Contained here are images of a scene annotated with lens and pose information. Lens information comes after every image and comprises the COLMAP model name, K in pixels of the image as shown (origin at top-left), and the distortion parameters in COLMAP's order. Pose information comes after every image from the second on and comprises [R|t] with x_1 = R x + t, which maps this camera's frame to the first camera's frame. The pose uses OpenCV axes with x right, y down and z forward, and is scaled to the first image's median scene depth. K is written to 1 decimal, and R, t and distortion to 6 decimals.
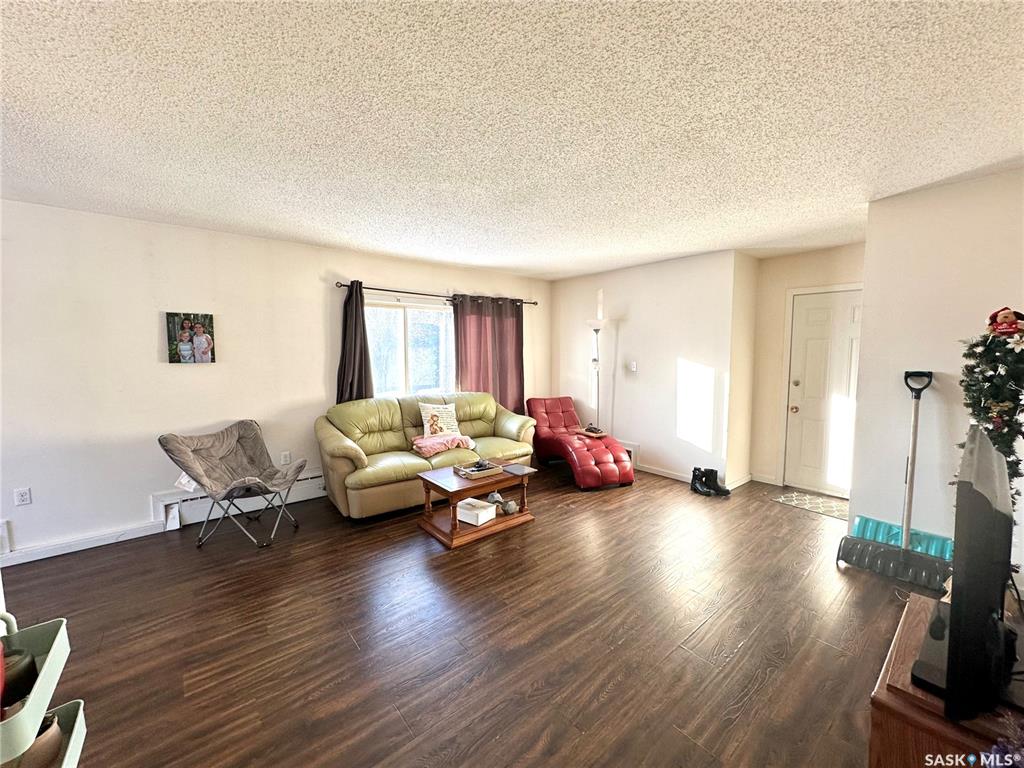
lens RADIAL K [[406.8, 0, 512.0], [0, 406.8, 384.0], [0, 0, 1]] dist [-0.001818, 0.000165]
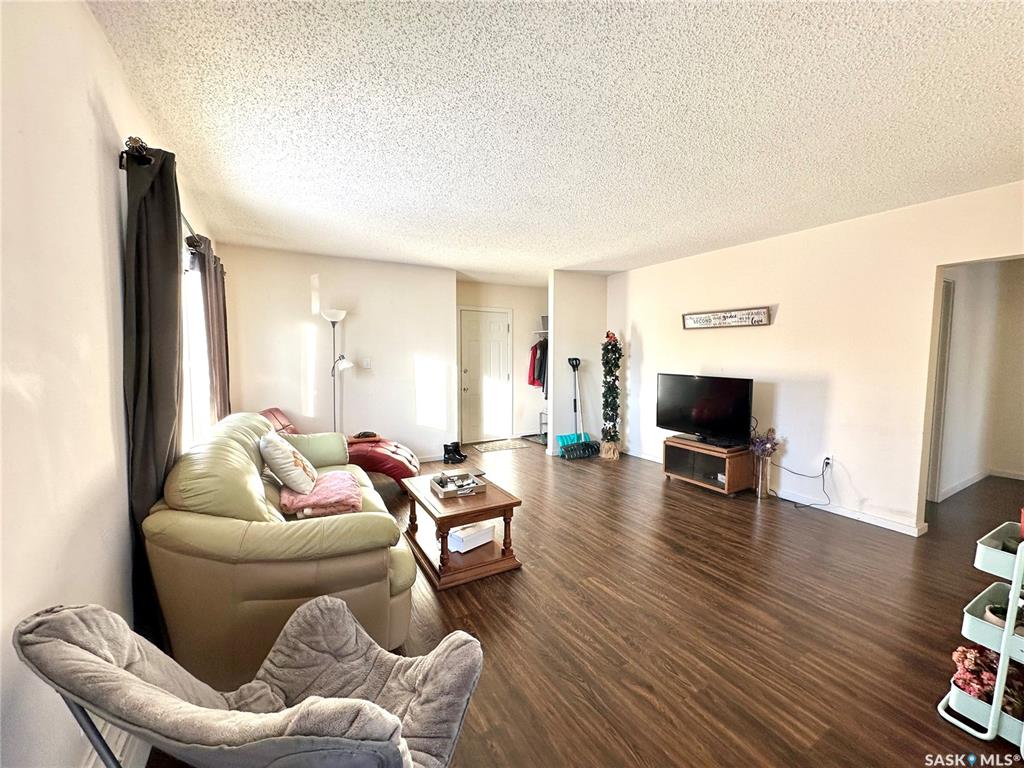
lens RADIAL K [[406.8, 0, 512.0], [0, 406.8, 384.0], [0, 0, 1]] dist [-0.001818, 0.000165]
pose [[0.171034, -0.072095, 0.982624, -1.370168], [0.080730, 0.994991, 0.058951, -0.056645], [-0.981952, 0.069245, 0.175998, 1.161180]]
